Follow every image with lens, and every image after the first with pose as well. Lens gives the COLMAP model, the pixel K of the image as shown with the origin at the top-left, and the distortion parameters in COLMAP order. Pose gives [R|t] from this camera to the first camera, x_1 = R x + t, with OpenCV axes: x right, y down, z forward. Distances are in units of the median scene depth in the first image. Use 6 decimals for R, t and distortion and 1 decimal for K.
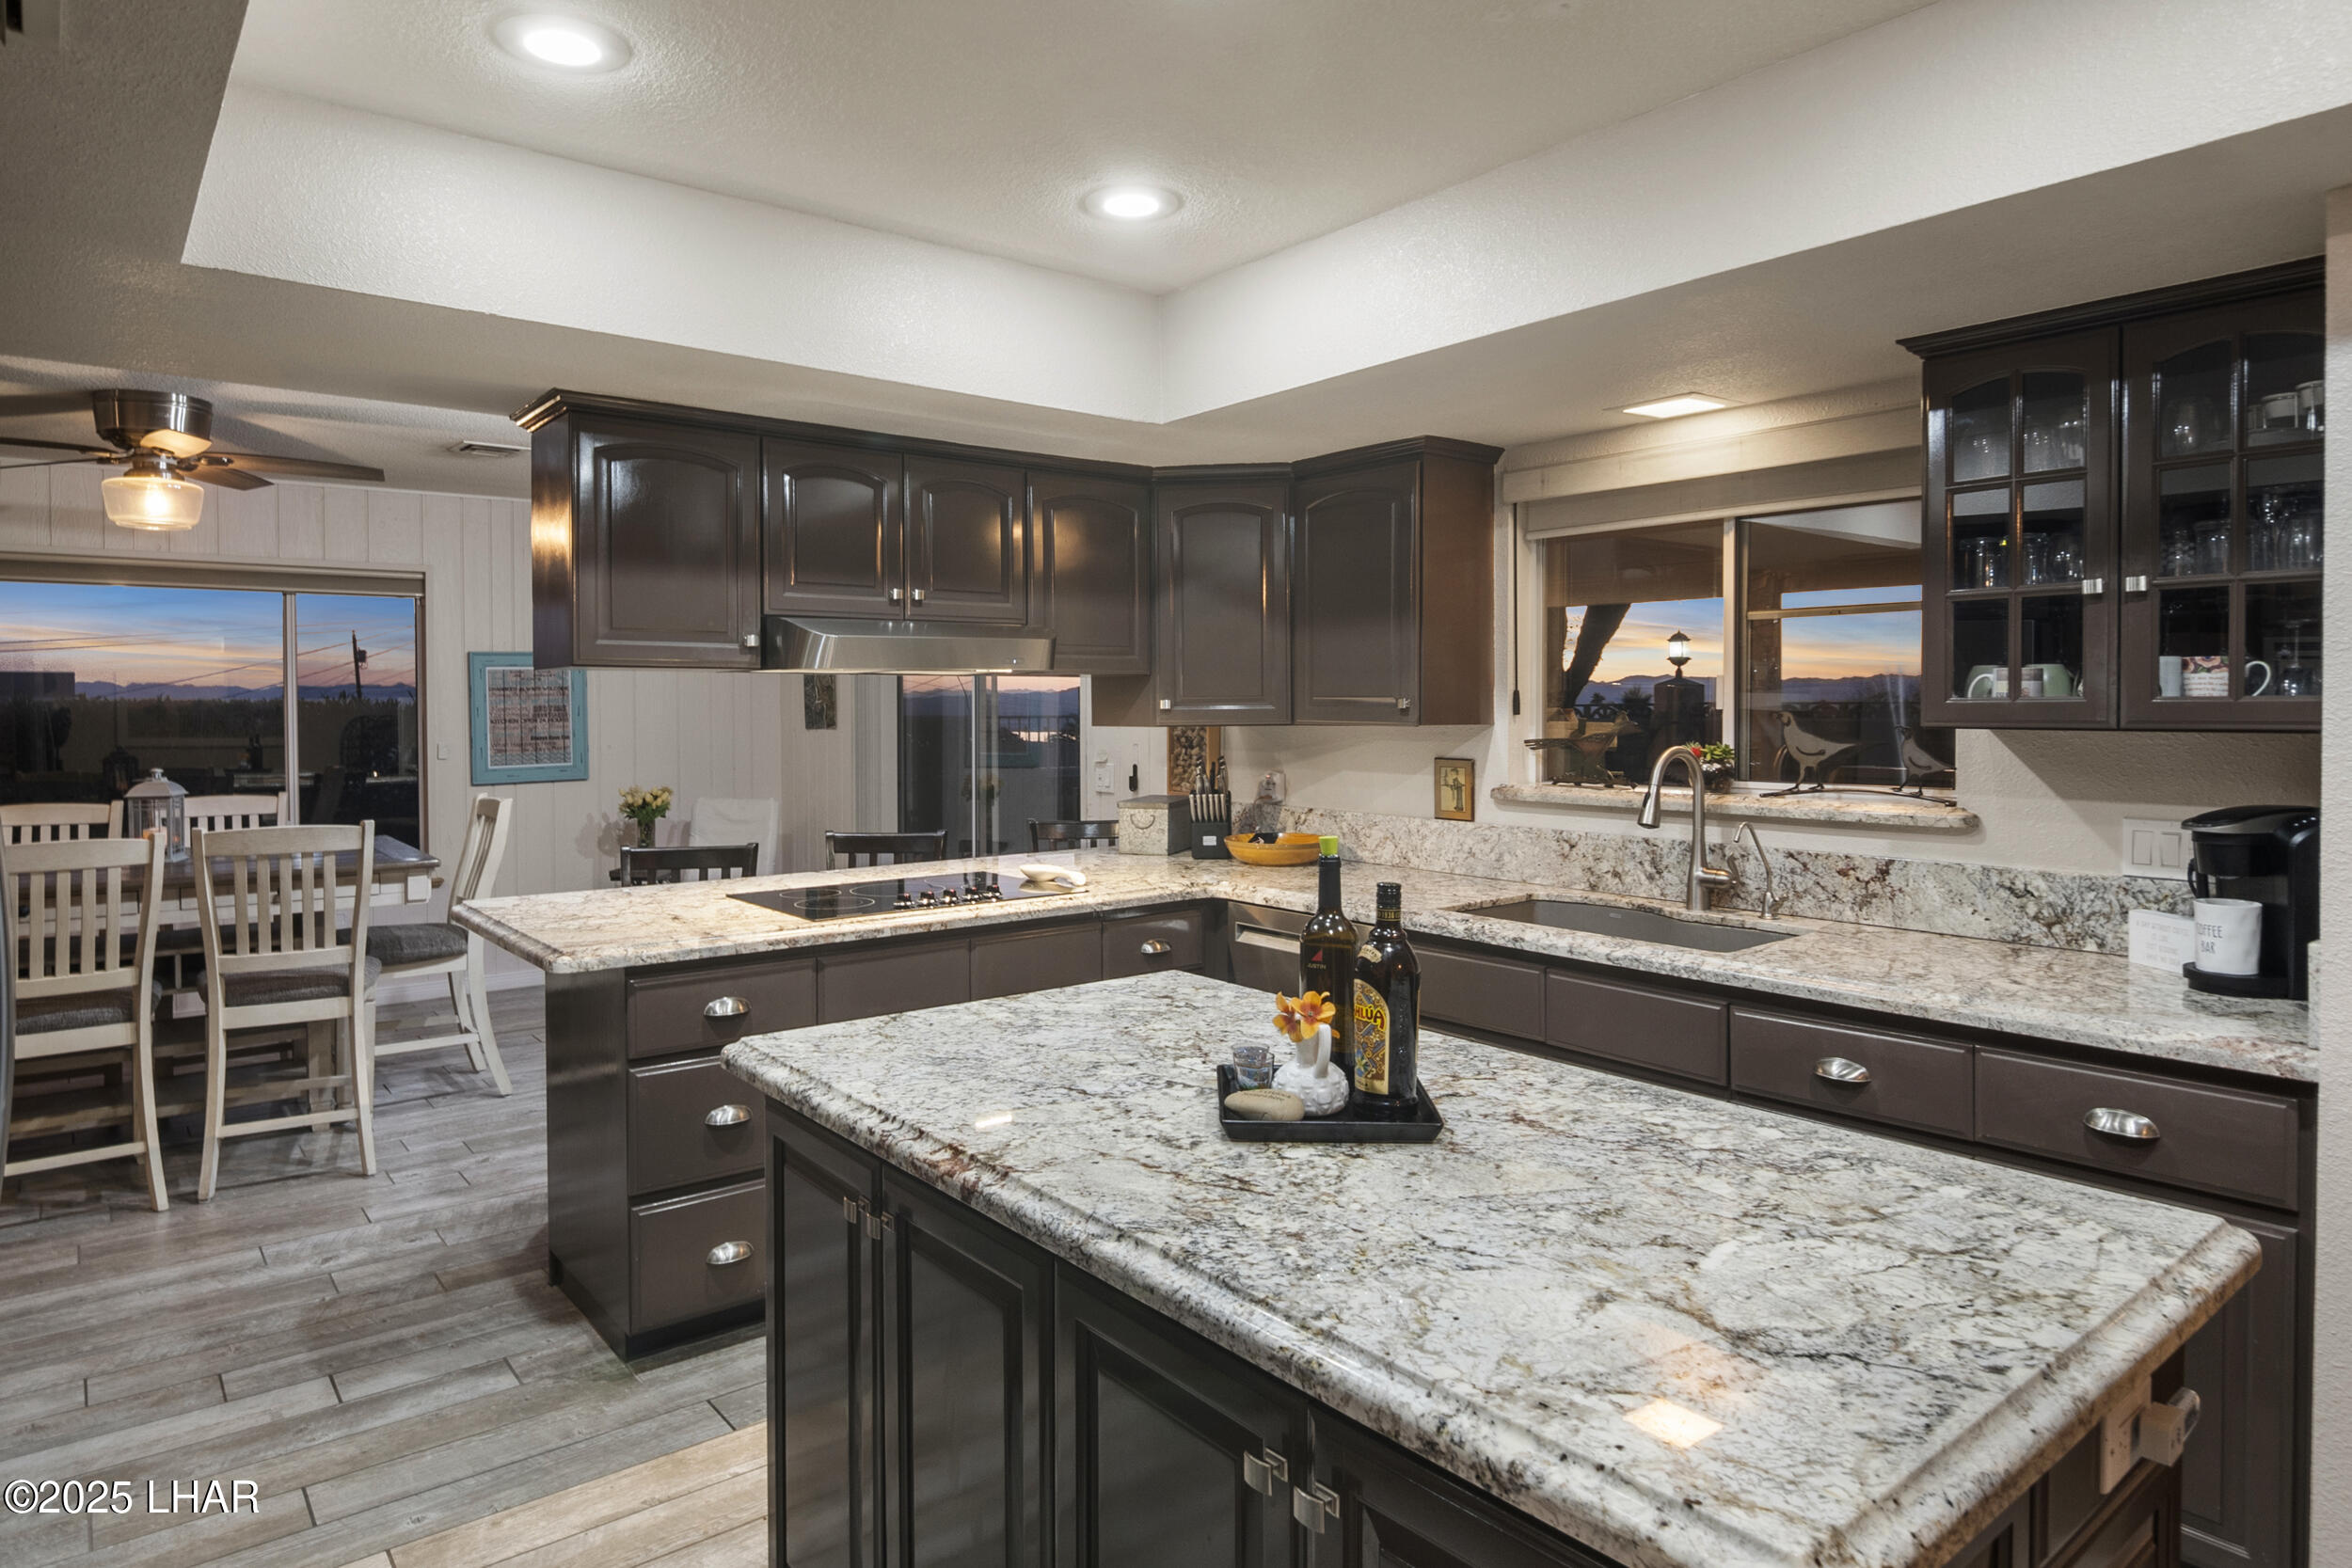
lens RADIAL K [[1353.7, 0, 1158.5], [0, 1353.7, 752.3], [0, 0, 1]] dist [-0.006088, -0.000971]
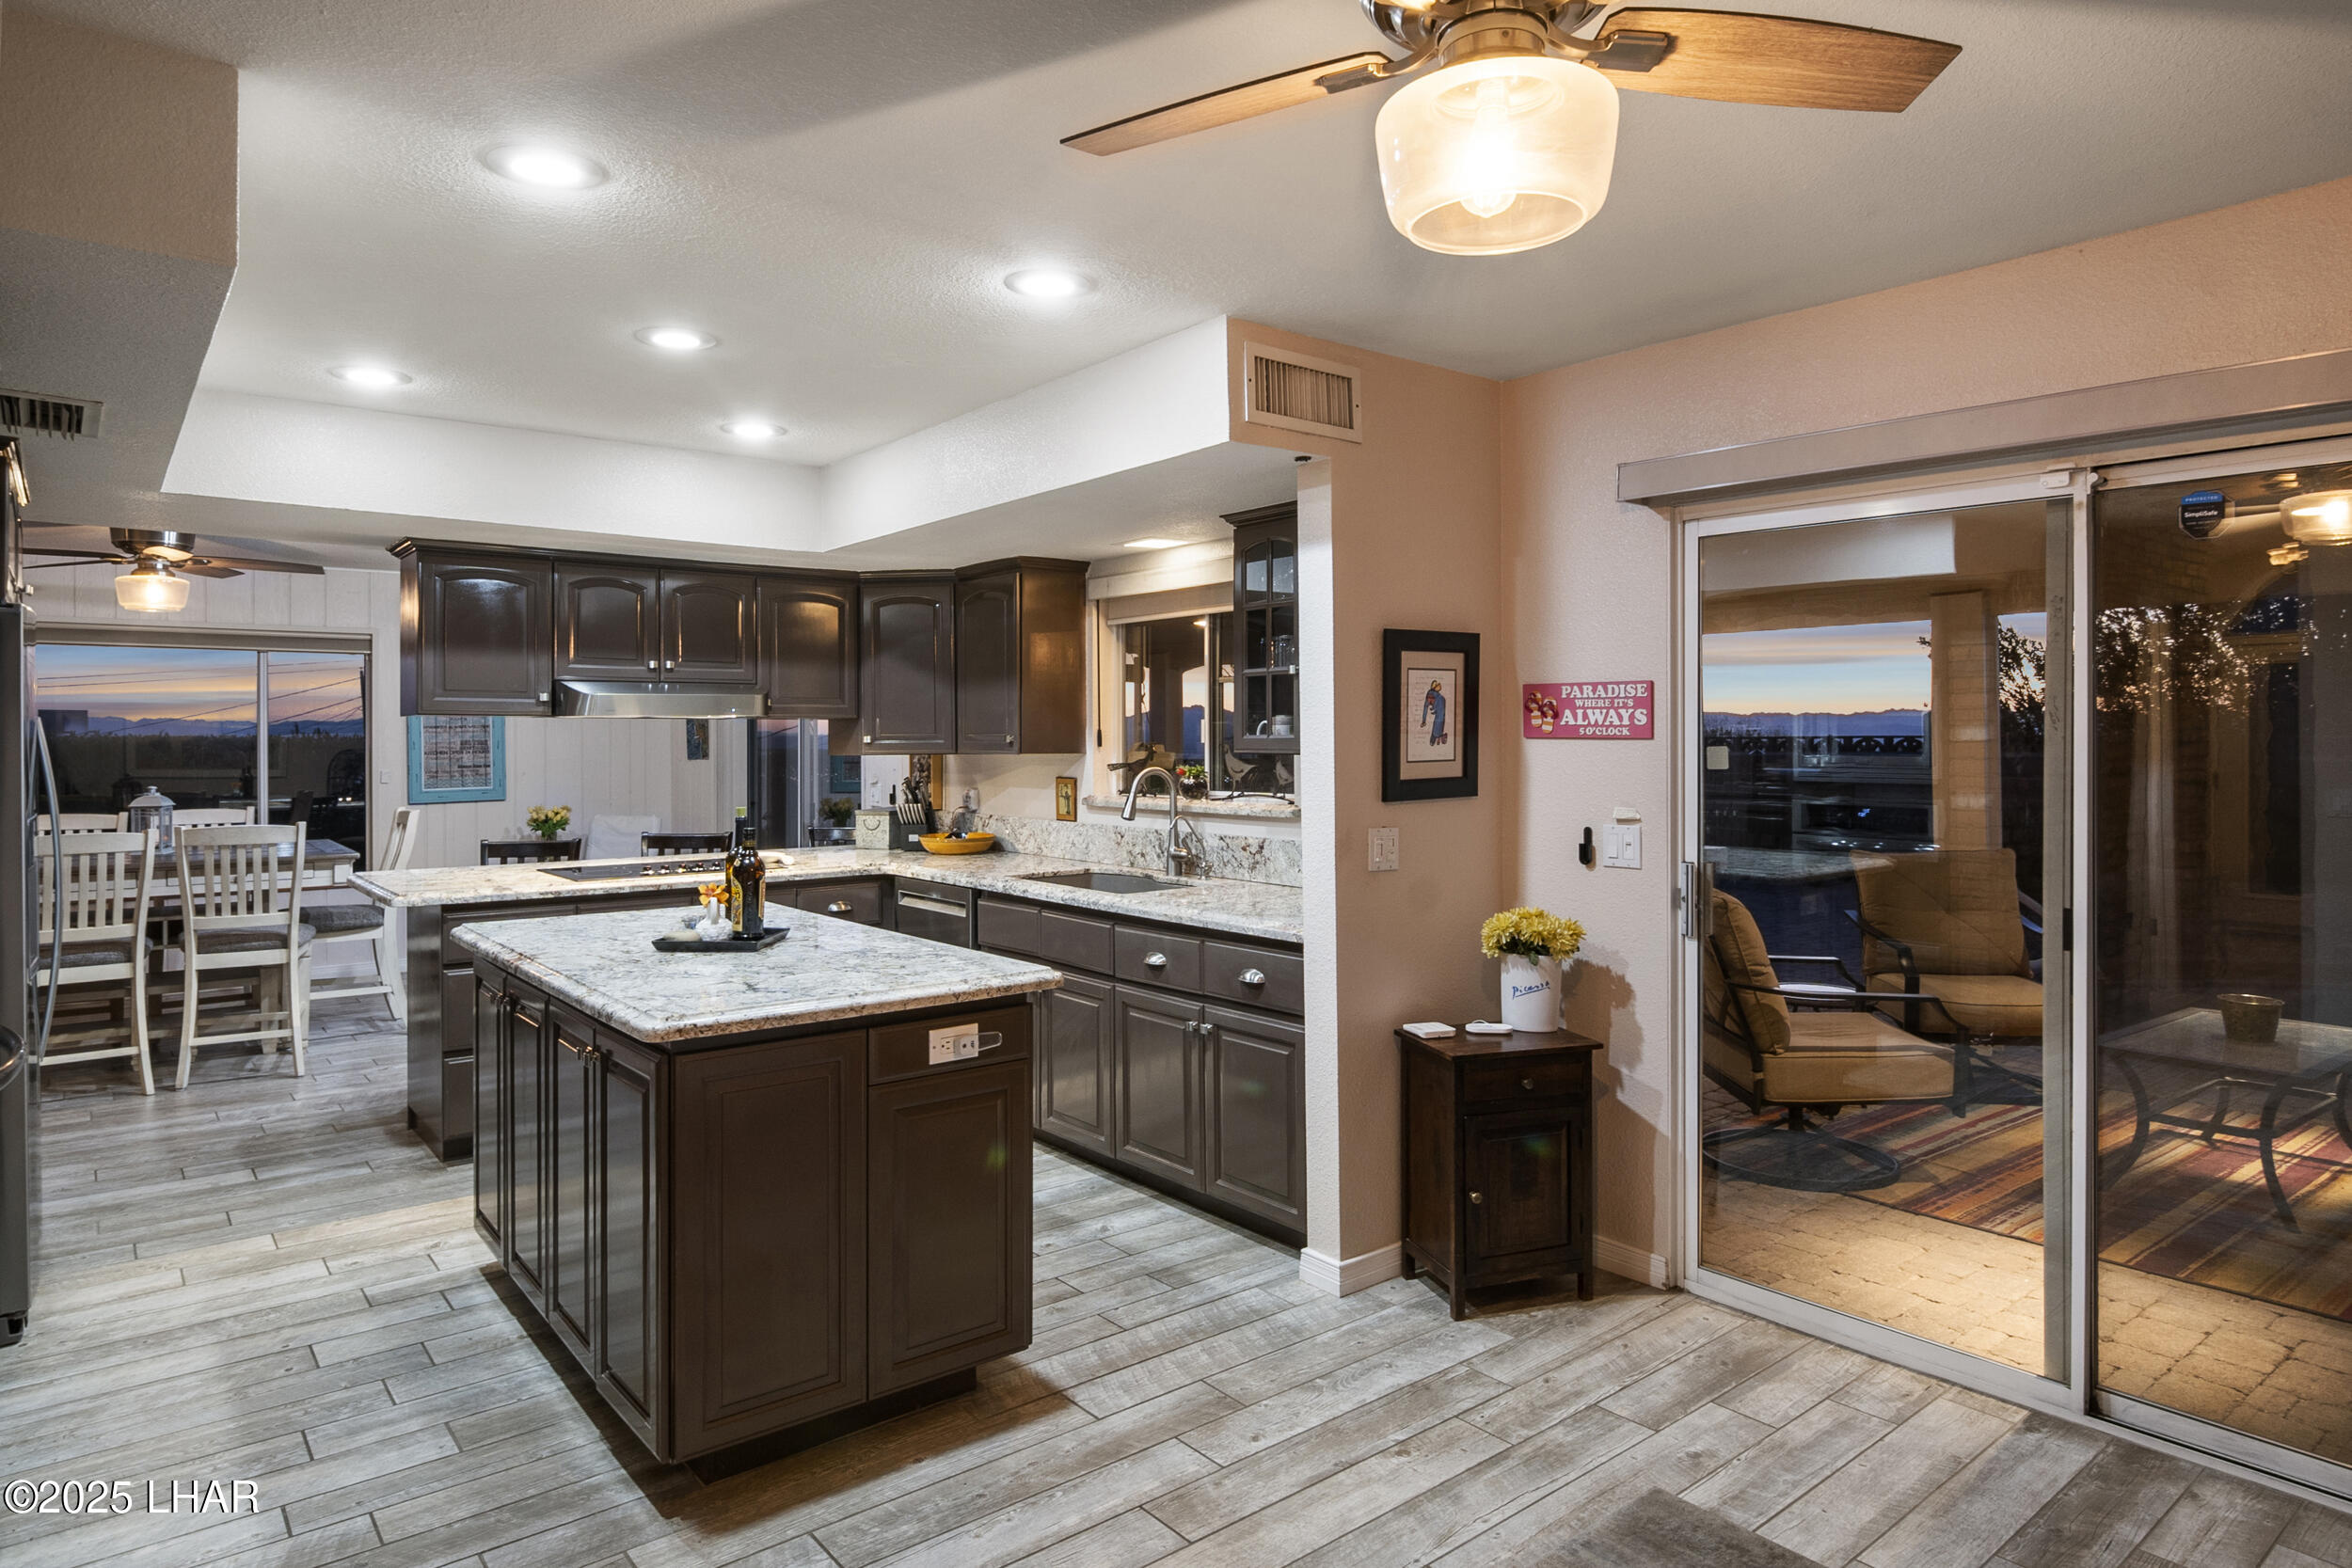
lens RADIAL K [[1353.7, 0, 1176.6], [0, 1353.7, 761.3], [0, 0, 1]] dist [-0.006088, -0.000971]
pose [[0.999993, -0.000612, 0.003757, 0.333918], [0.000683, 0.999820, -0.018961, 0.014831], [-0.003744, 0.018963, 0.999813, -0.426453]]
